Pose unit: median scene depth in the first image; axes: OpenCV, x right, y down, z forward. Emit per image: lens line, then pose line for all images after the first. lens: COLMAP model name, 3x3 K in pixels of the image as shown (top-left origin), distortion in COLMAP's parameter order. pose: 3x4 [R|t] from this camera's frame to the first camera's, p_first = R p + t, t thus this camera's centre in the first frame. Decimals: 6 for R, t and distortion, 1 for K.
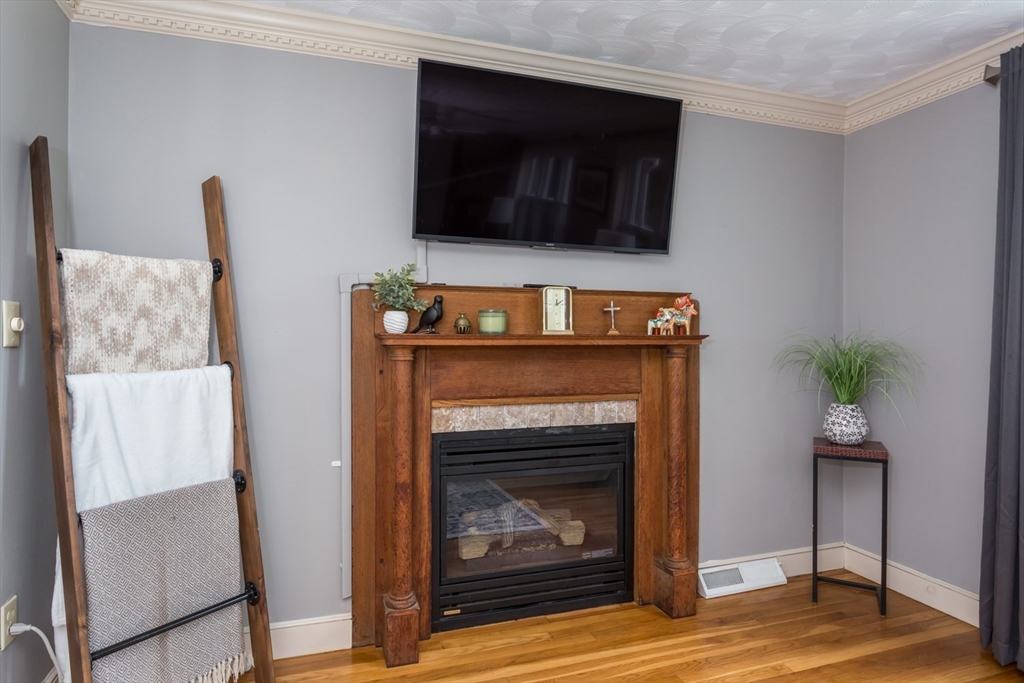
lens RADIAL K [[592.5, 0, 512.0], [0, 592.5, 341.5], [0, 0, 1]] dist [-0.032989, -0.000030]
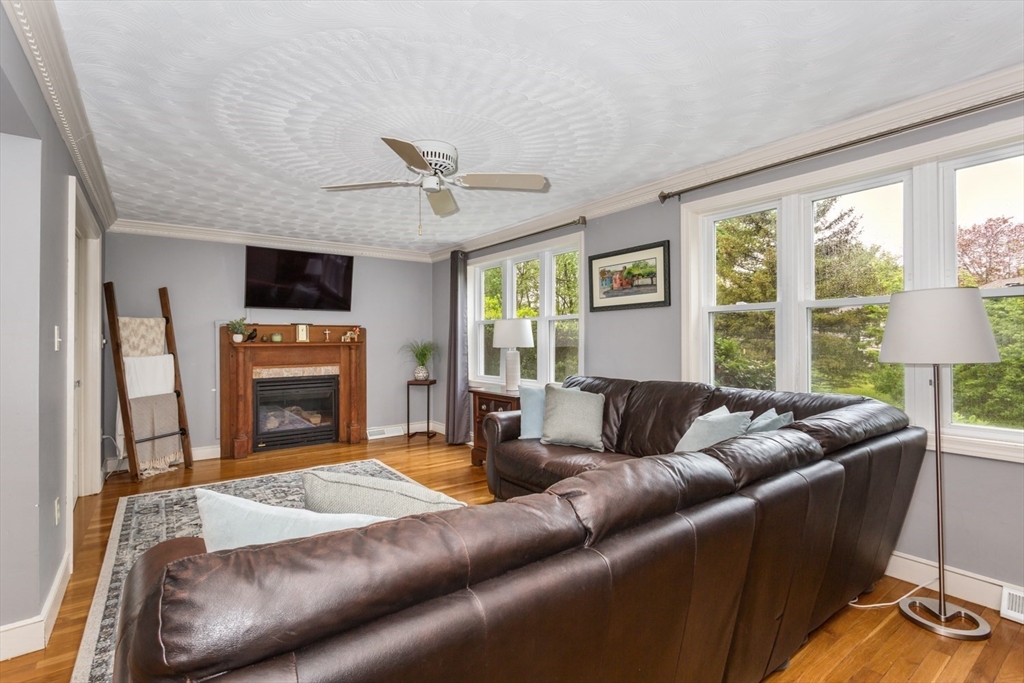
lens RADIAL K [[486.2, 0, 504.0], [0, 486.2, 335.1], [0, 0, 1]] dist [0.000715, 0.001782]
pose [[0.955422, -0.006320, 0.295176, 0.314595], [0.010281, 0.999877, -0.011870, -0.006422], [-0.295064, 0.014375, 0.955369, -1.509010]]
